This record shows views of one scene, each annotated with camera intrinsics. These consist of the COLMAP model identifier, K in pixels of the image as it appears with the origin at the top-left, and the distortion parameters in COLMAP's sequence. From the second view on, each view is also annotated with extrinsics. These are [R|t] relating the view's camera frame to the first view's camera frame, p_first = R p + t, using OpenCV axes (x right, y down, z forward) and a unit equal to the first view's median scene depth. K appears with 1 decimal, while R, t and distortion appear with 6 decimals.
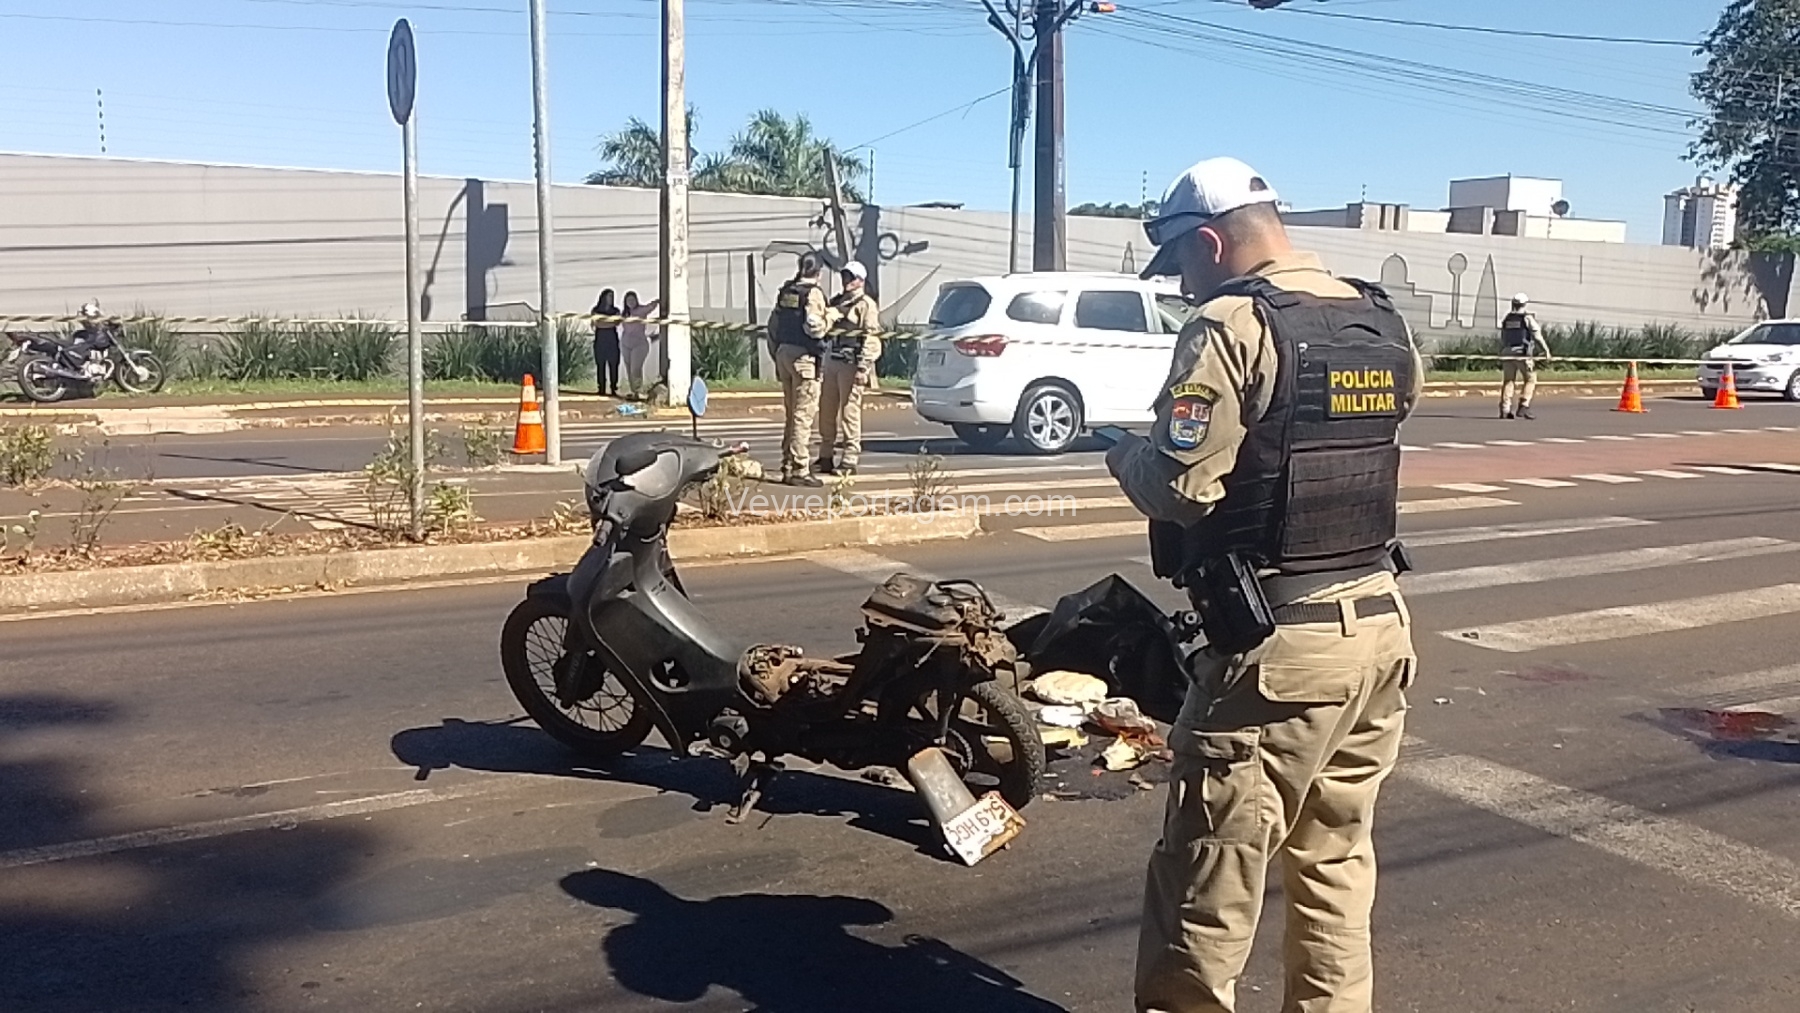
lens RADIAL K [[1316.8, 0, 900.0], [0, 1316.8, 506.5], [0, 0, 1]] dist [0.022776, -0.074093]
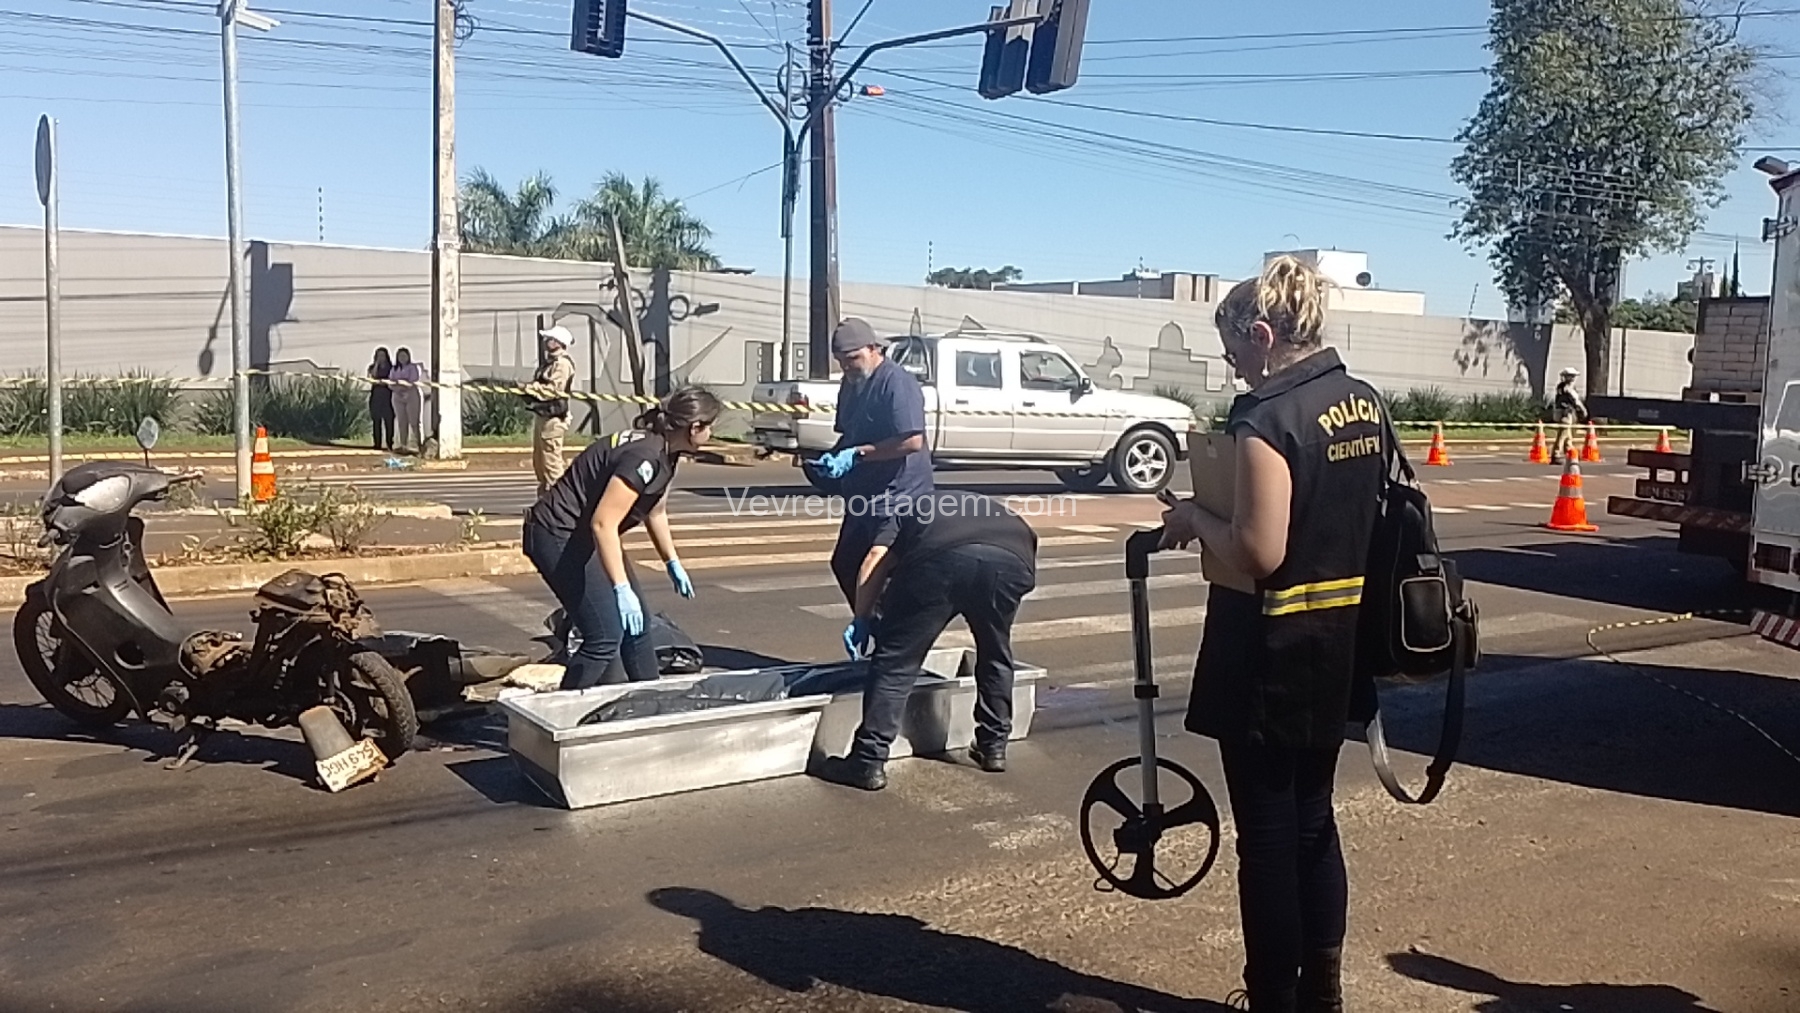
lens RADIAL K [[1316.8, 0, 900.0], [0, 1316.8, 506.5], [0, 0, 1]] dist [0.022776, -0.074093]
pose [[0.995439, -0.002310, 0.095368, 0.091532], [0.006617, 0.998971, -0.044873, 0.009912], [-0.095166, 0.045299, 0.994430, -0.067983]]
